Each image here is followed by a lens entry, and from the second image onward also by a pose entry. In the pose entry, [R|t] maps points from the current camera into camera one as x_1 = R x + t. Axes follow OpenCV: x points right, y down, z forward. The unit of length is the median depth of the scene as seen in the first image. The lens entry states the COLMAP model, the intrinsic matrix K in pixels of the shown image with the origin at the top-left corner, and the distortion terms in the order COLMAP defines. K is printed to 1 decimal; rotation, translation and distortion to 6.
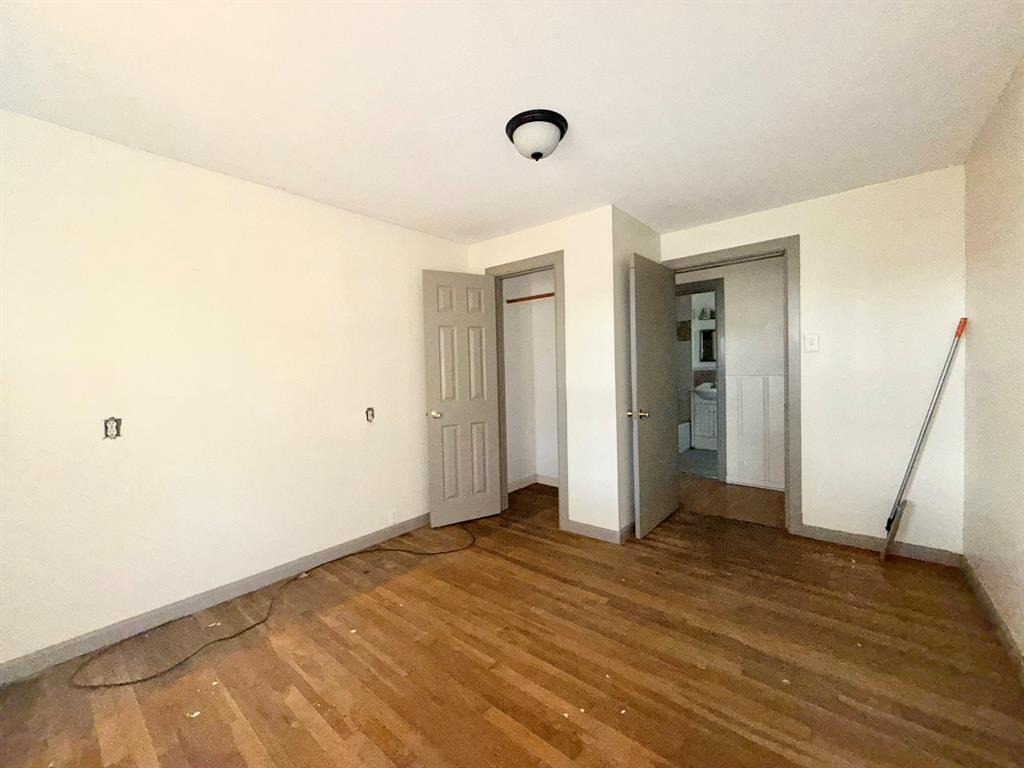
lens RADIAL K [[407.5, 0, 511.1], [0, 407.5, 381.0], [0, 0, 1]] dist [0.000655, 0.000380]
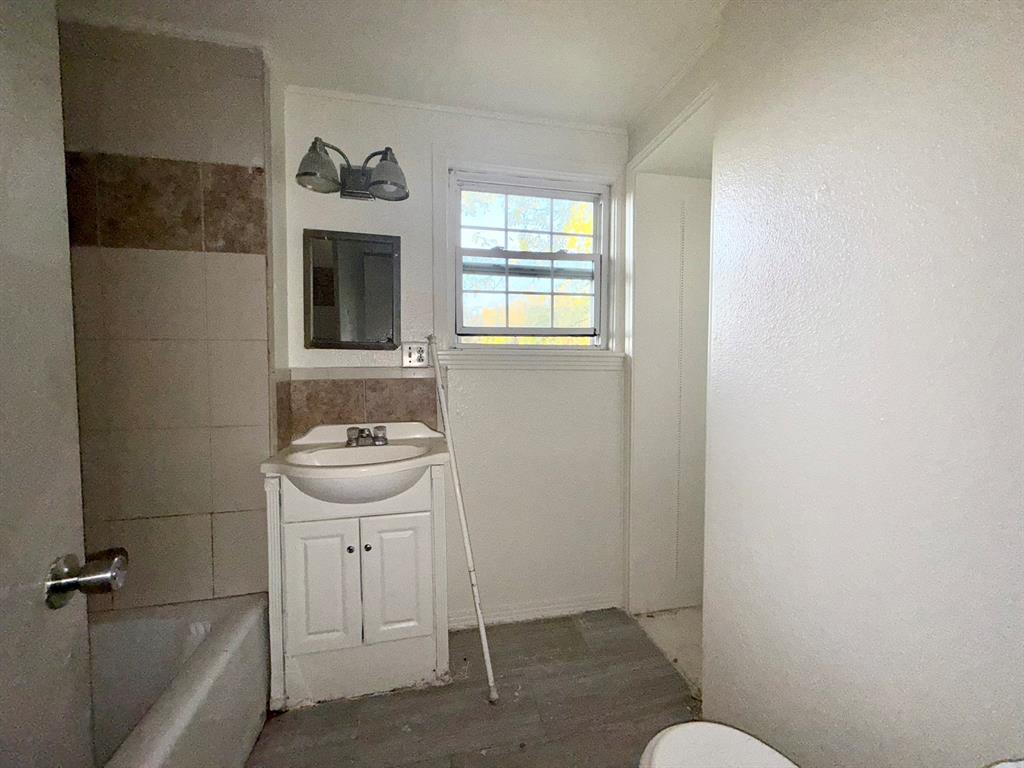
lens RADIAL K [[407.5, 0, 511.1], [0, 407.5, 381.0], [0, 0, 1]] dist [0.000655, 0.000380]
pose [[0.586861, -0.005200, 0.809671, 0.332349], [0.007727, 0.999970, 0.000822, -0.024980], [-0.809651, 0.005774, 0.586884, 0.745816]]
